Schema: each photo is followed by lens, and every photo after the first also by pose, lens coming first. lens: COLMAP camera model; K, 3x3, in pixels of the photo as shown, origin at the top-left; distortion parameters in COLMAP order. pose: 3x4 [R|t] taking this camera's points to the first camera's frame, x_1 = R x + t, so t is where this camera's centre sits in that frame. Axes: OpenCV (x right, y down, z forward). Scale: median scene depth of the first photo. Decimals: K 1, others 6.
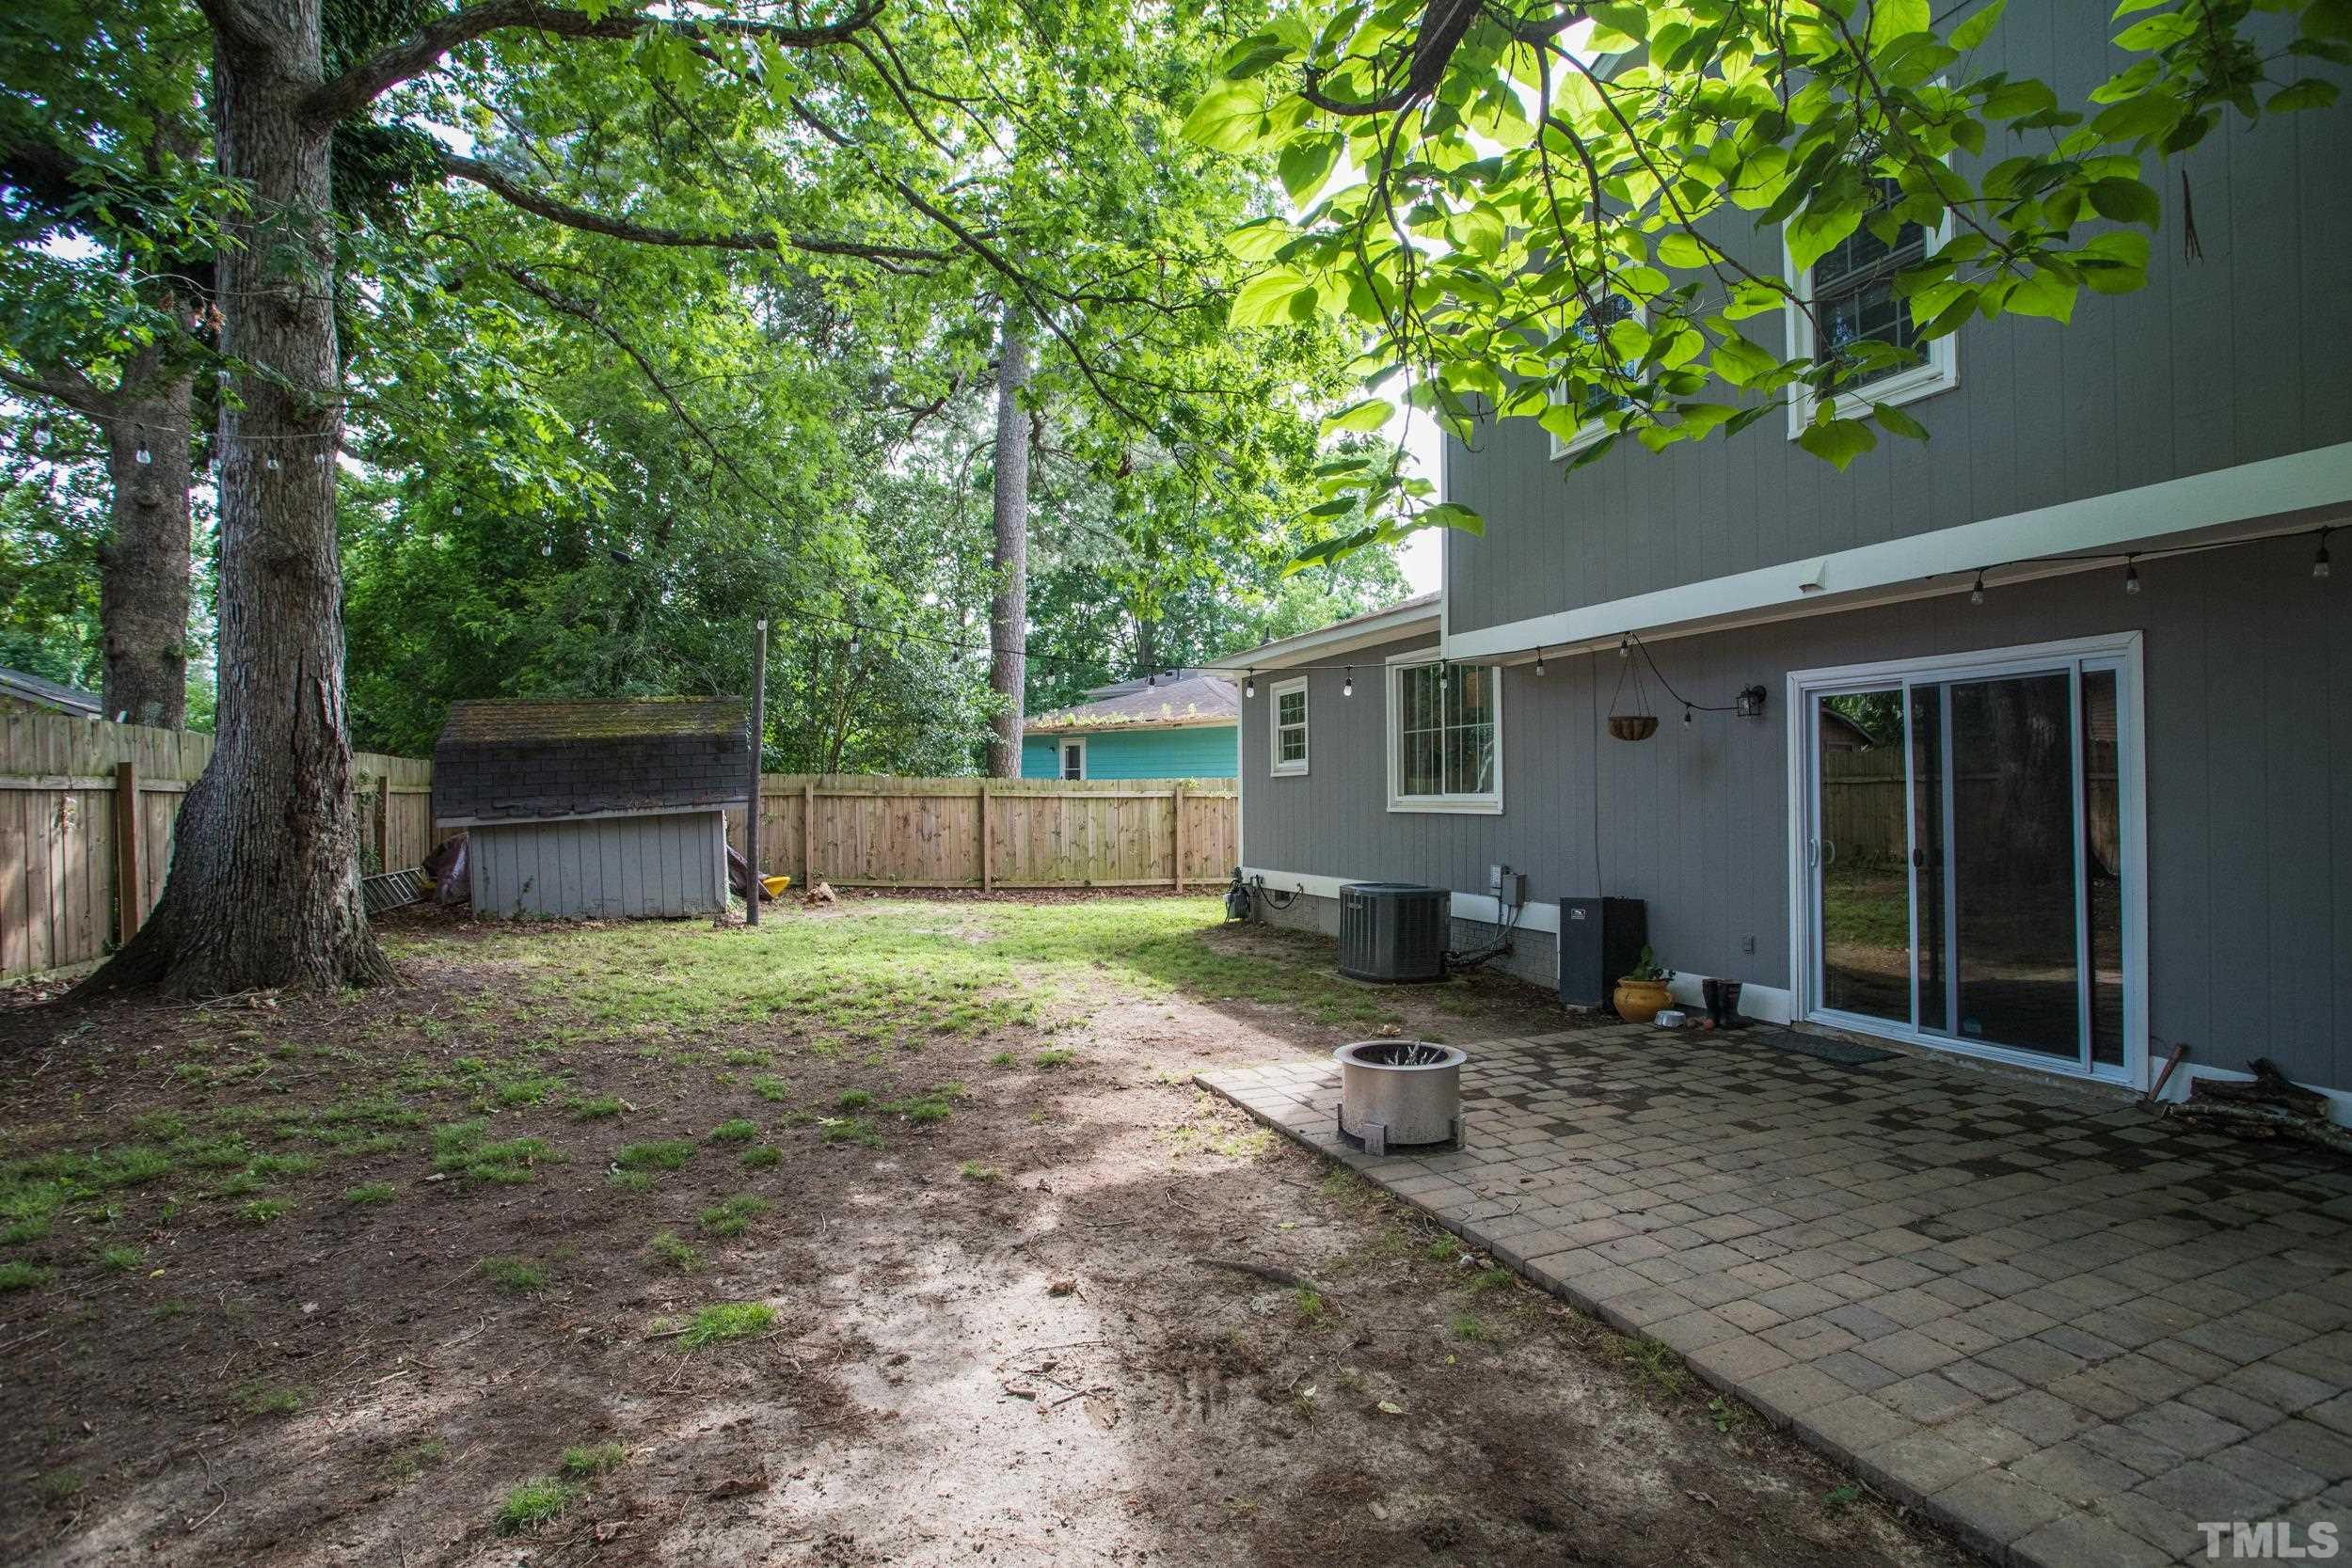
lens RADIAL K [[1144.2, 0, 1184.6], [0, 1144.2, 785.2], [0, 0, 1]] dist [-0.076751, 0.033451]
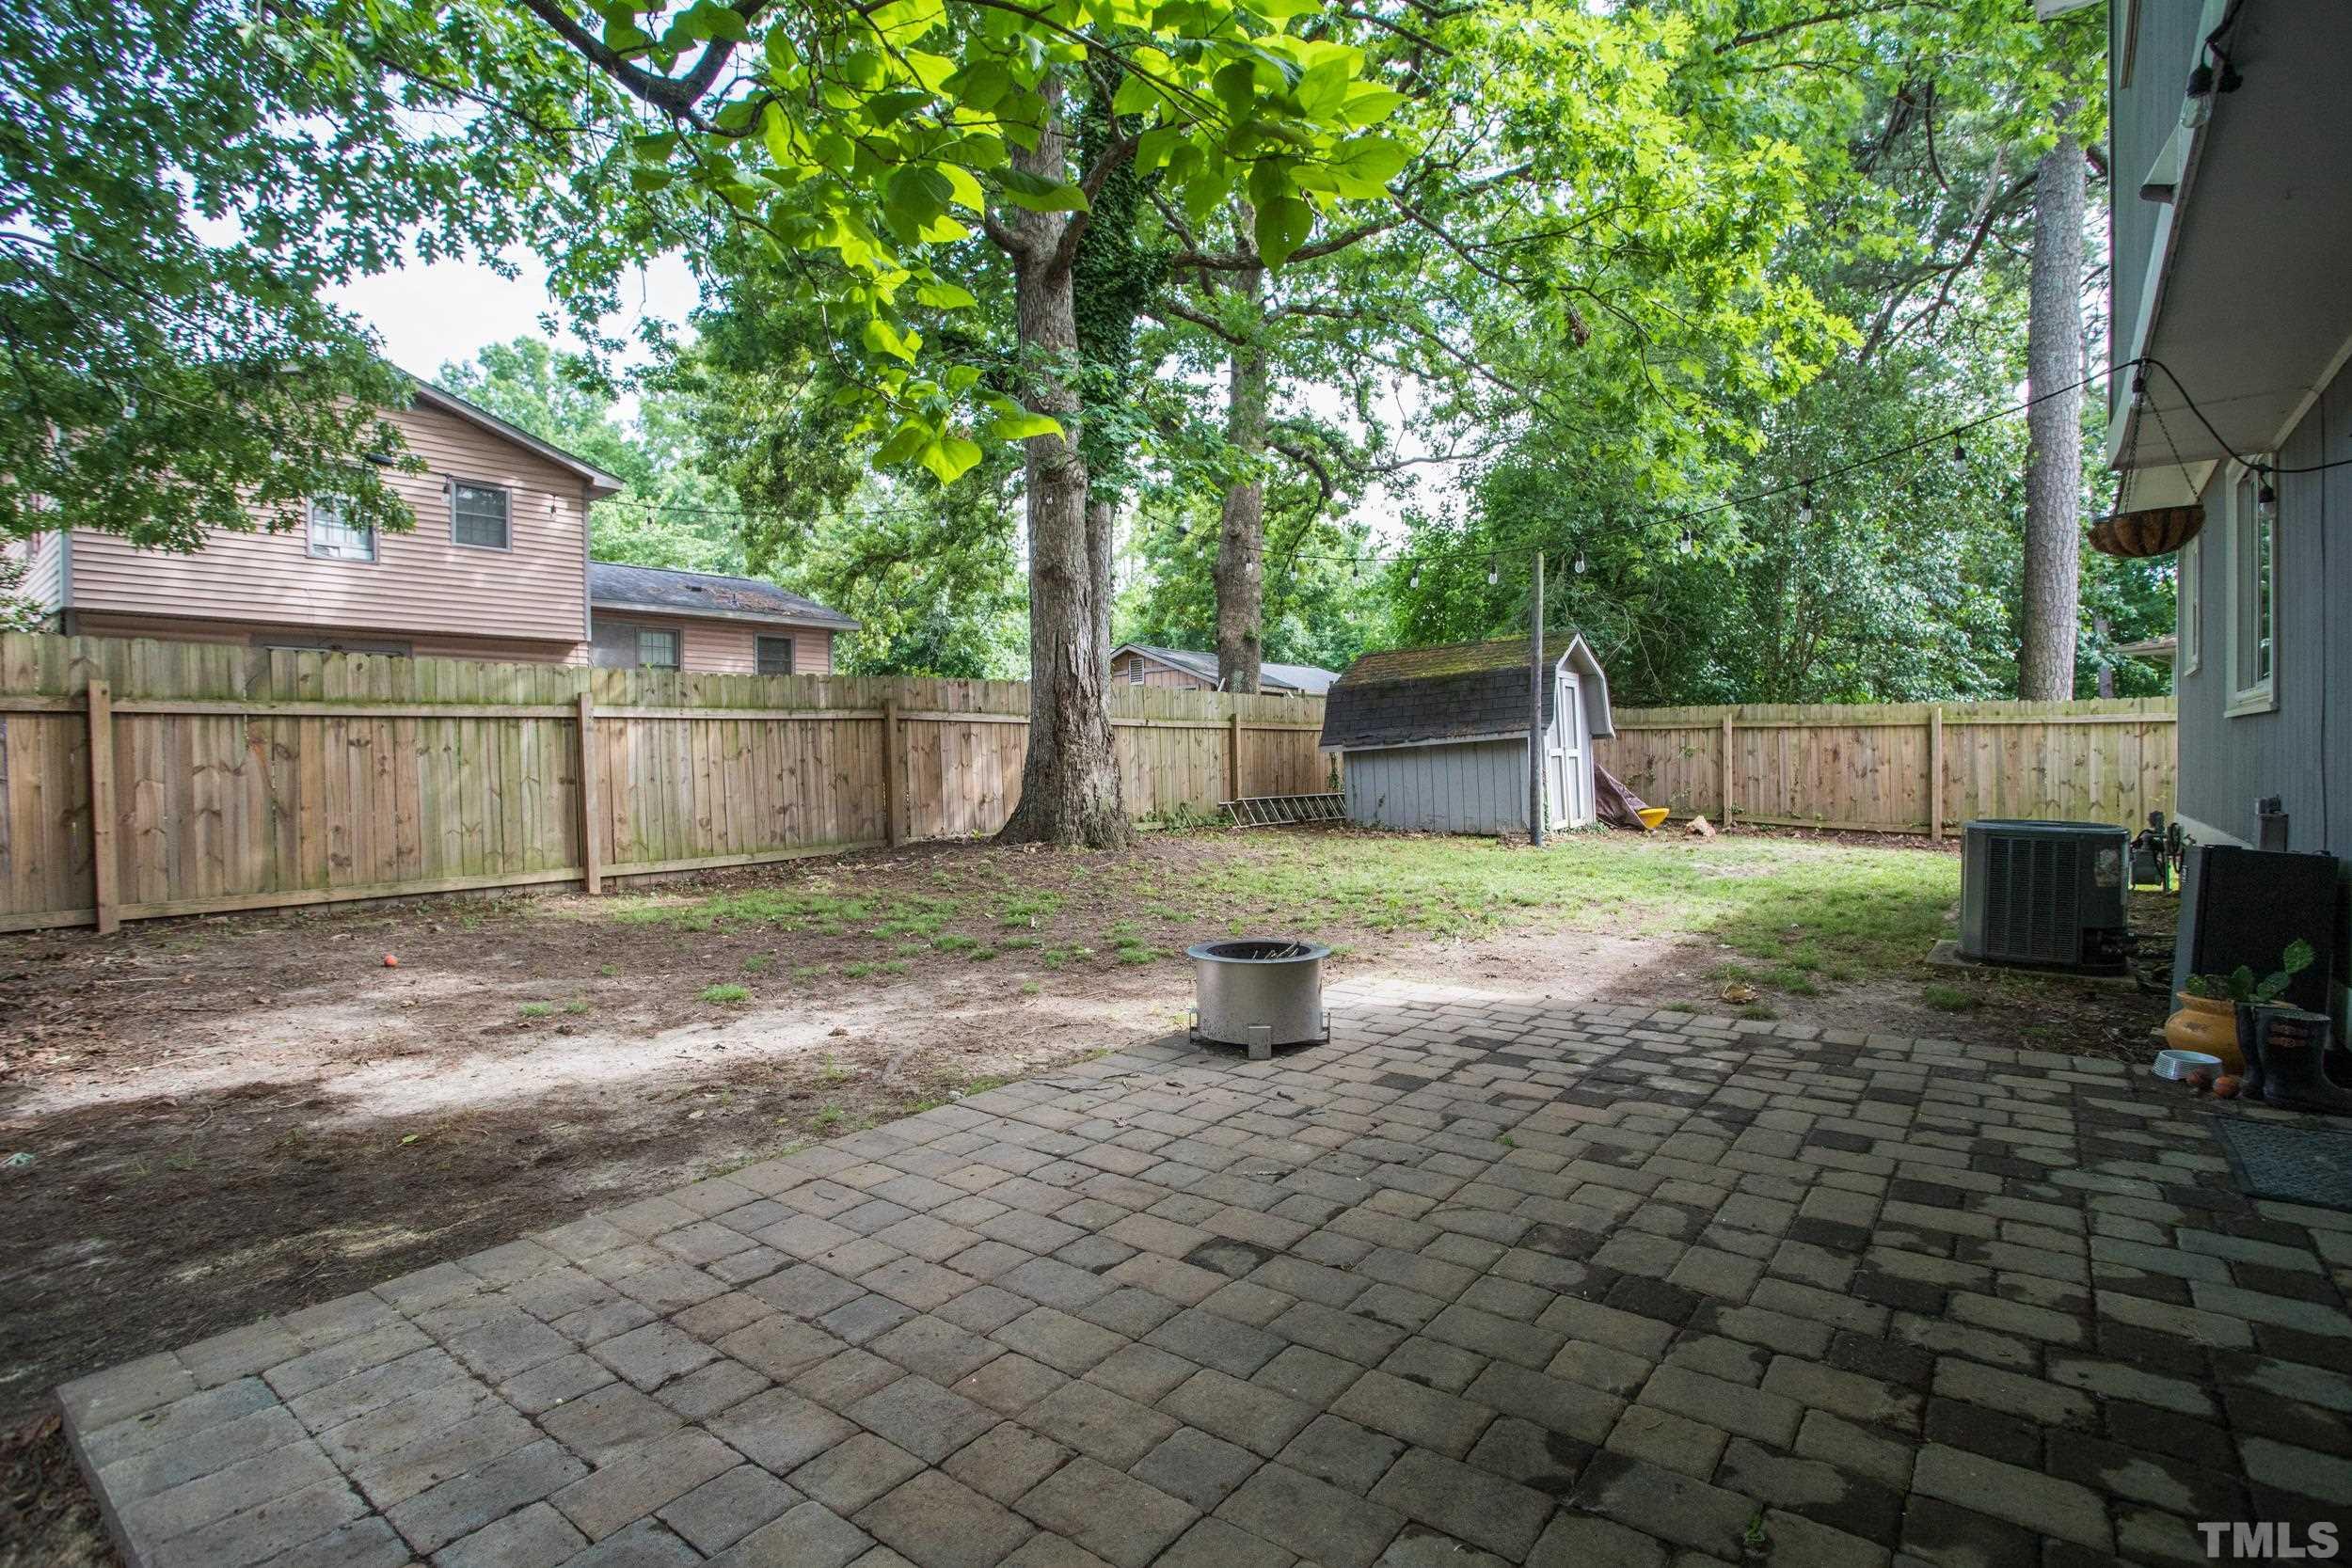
lens RADIAL K [[1144.2, 0, 1184.6], [0, 1144.2, 785.2], [0, 0, 1]] dist [-0.076751, 0.033451]
pose [[0.502643, 0.020271, -0.864256, 0.848811], [0.016237, 0.999327, 0.032882, 0.063263], [0.864342, -0.030561, 0.501976, 0.432841]]
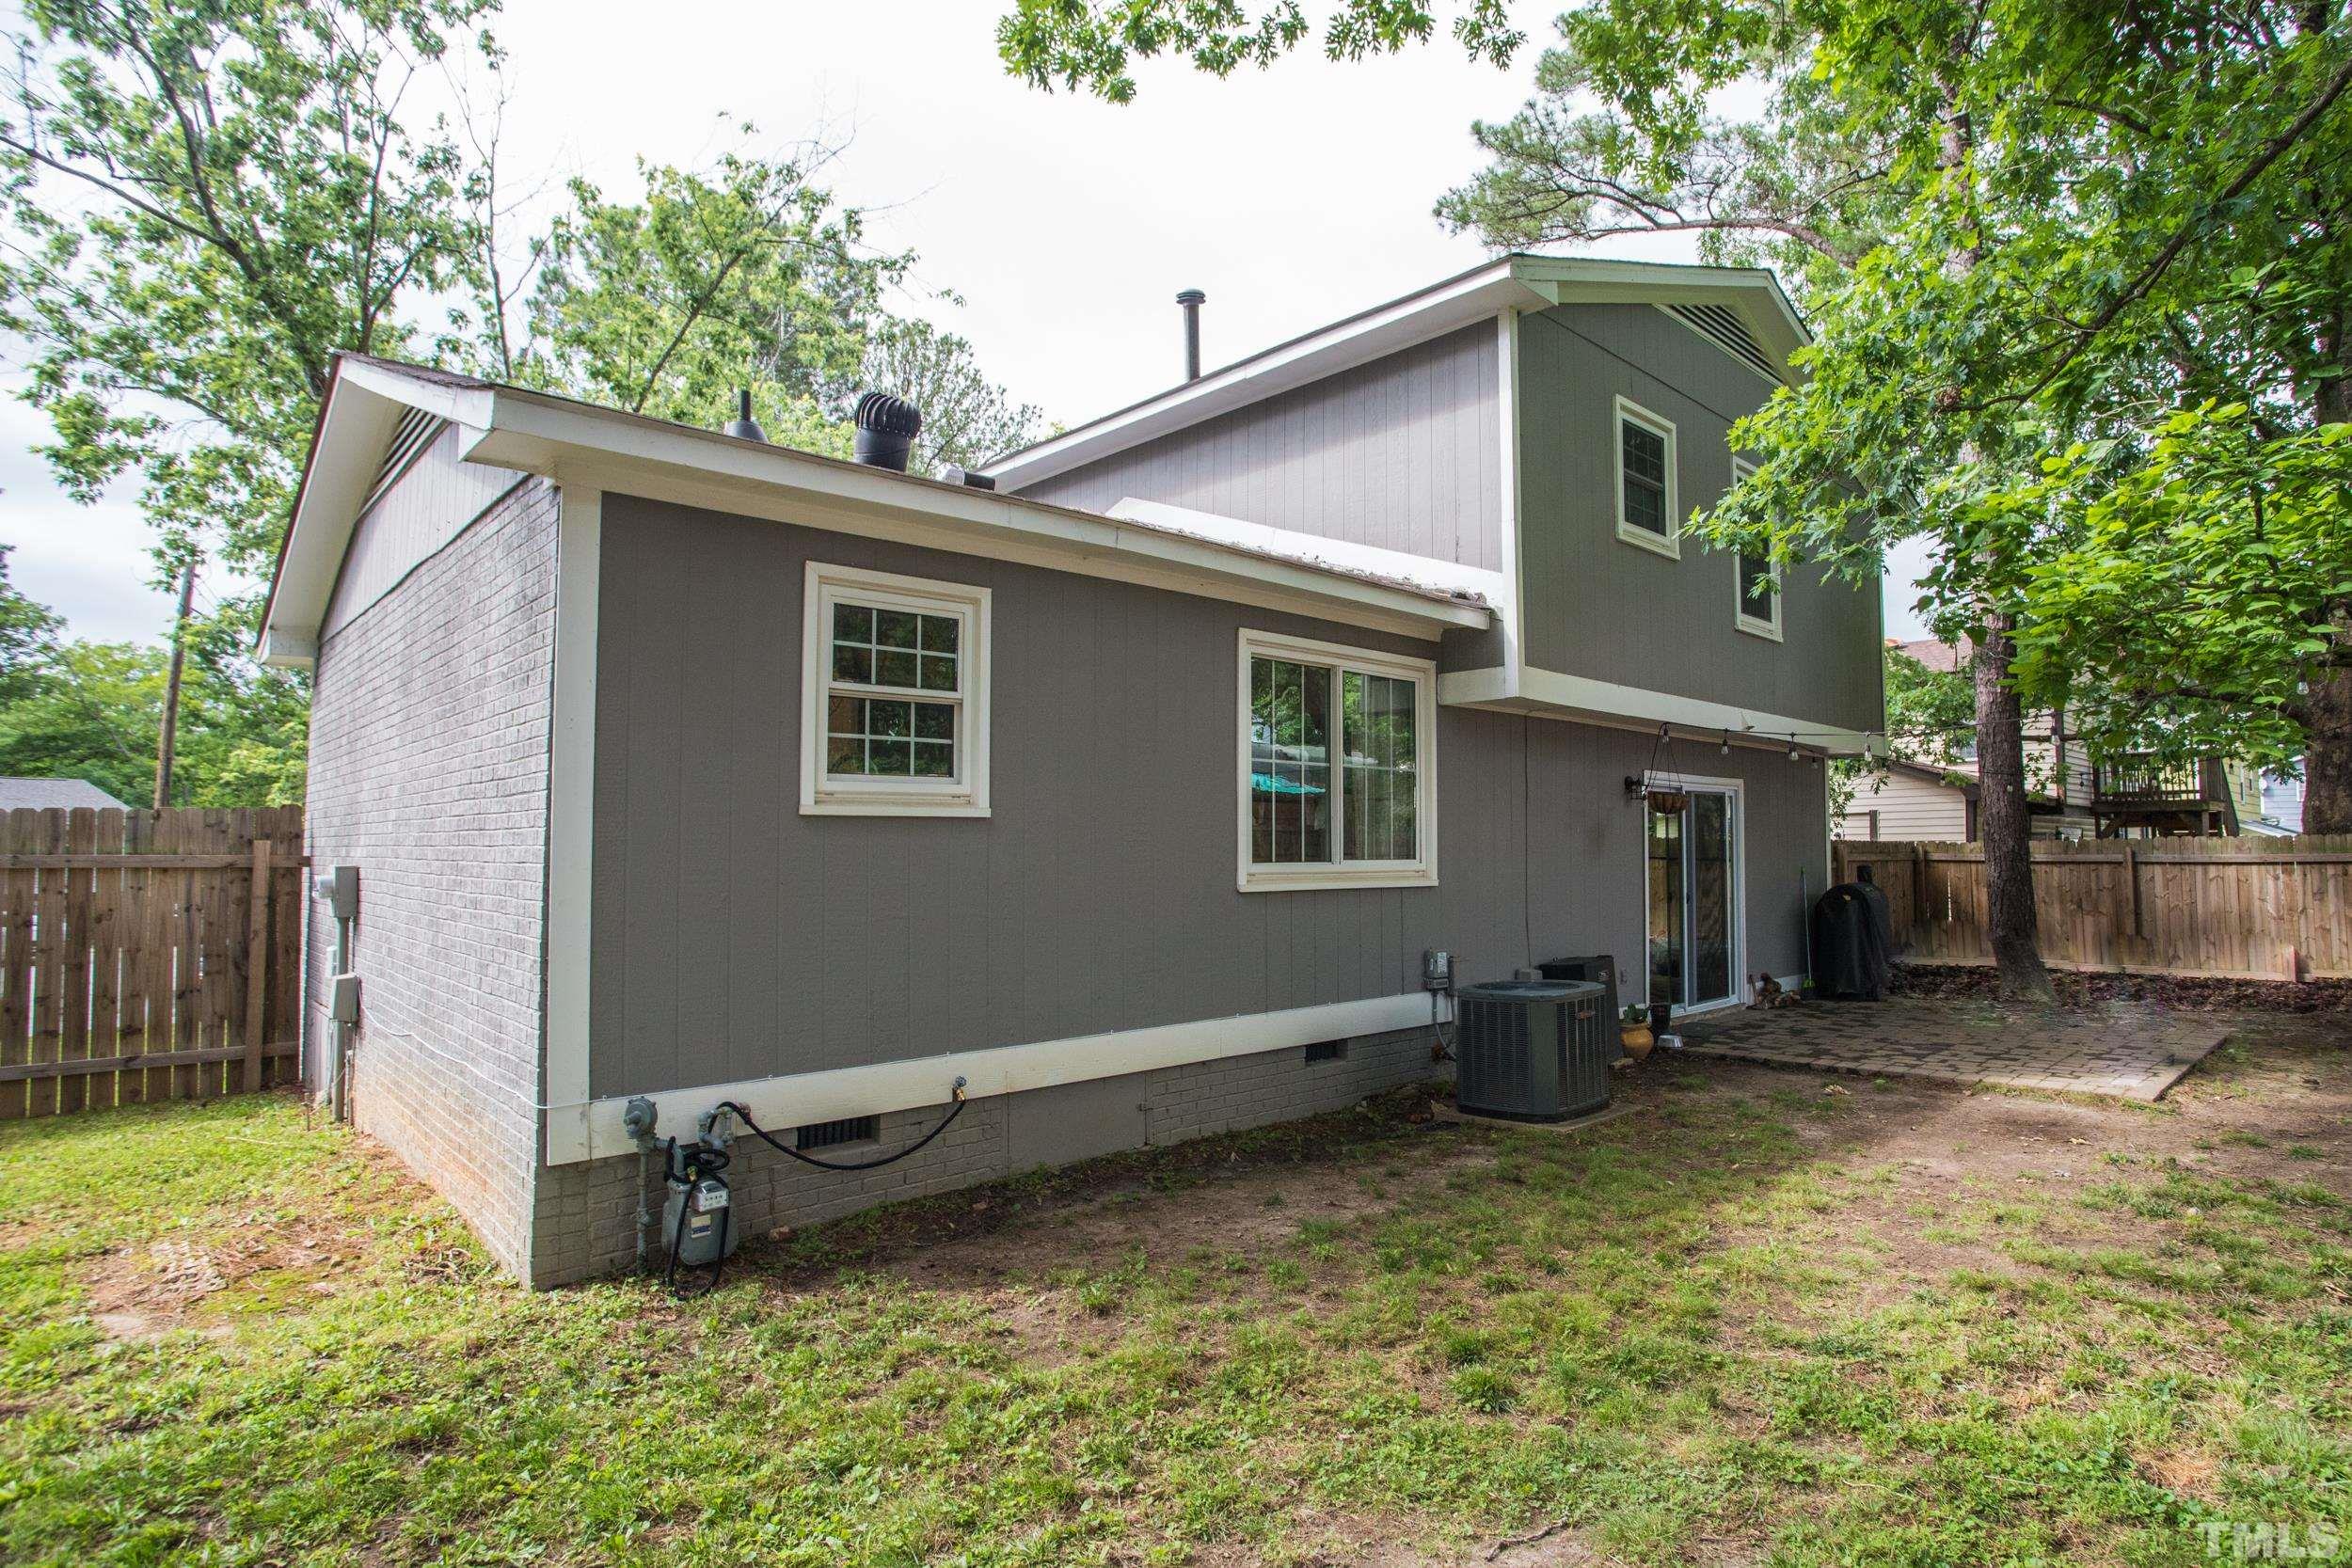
lens RADIAL K [[1144.2, 0, 1184.6], [0, 1144.2, 785.2], [0, 0, 1]] dist [-0.076751, 0.033451]
pose [[-0.318065, 0.070562, 0.945439, -0.766083], [0.000033, 0.997227, -0.074417, 0.026218], [-0.948069, -0.023638, -0.317185, 2.524618]]
